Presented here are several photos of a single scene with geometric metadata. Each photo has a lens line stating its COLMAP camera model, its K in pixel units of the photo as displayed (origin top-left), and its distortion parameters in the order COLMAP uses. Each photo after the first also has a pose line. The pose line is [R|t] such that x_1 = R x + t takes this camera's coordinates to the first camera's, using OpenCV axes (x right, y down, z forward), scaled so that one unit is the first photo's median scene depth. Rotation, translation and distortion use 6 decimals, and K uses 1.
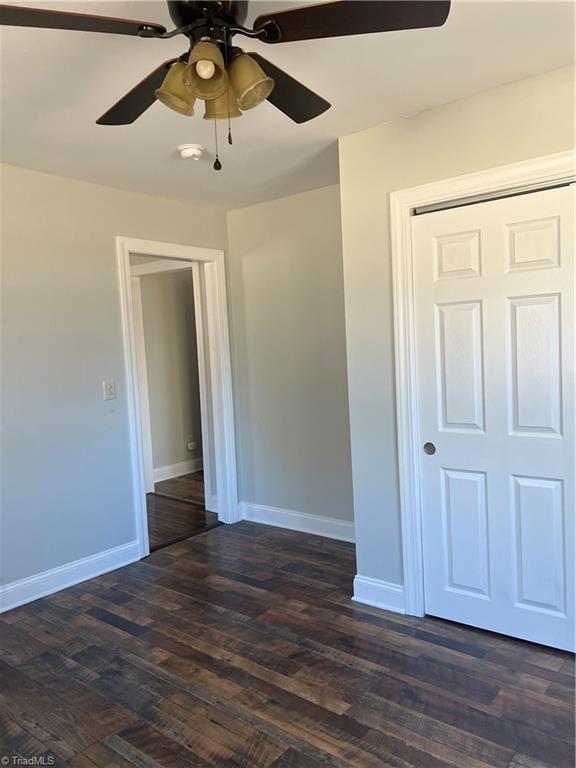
lens RADIAL K [[583.1, 0, 287.6], [0, 583.1, 384.3], [0, 0, 1]] dist [0.054159, -0.039113]
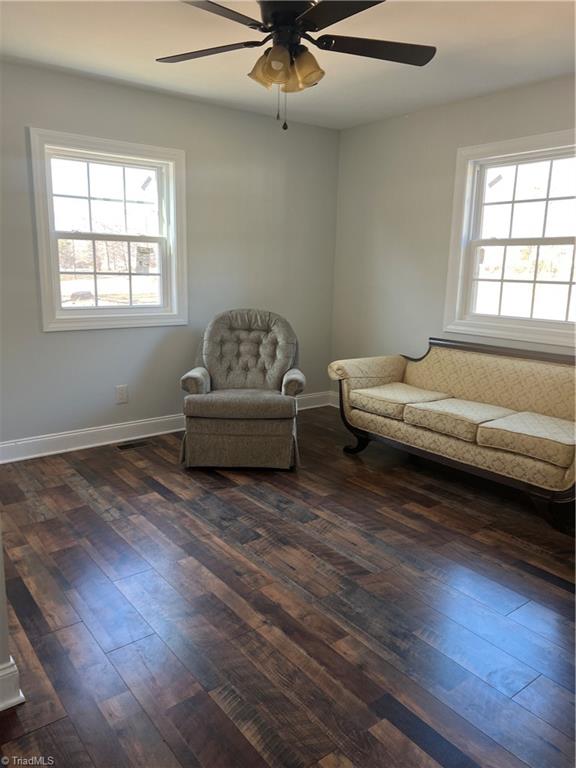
lens RADIAL K [[583.1, 0, 286.4], [0, 583.1, 383.1], [0, 0, 1]] dist [0.054159, -0.039113]
pose [[-0.972744, -0.021899, 0.230846, -0.346268], [0.037534, 0.967532, 0.249945, -0.081720], [-0.228824, 0.251797, -0.940339, 1.854137]]
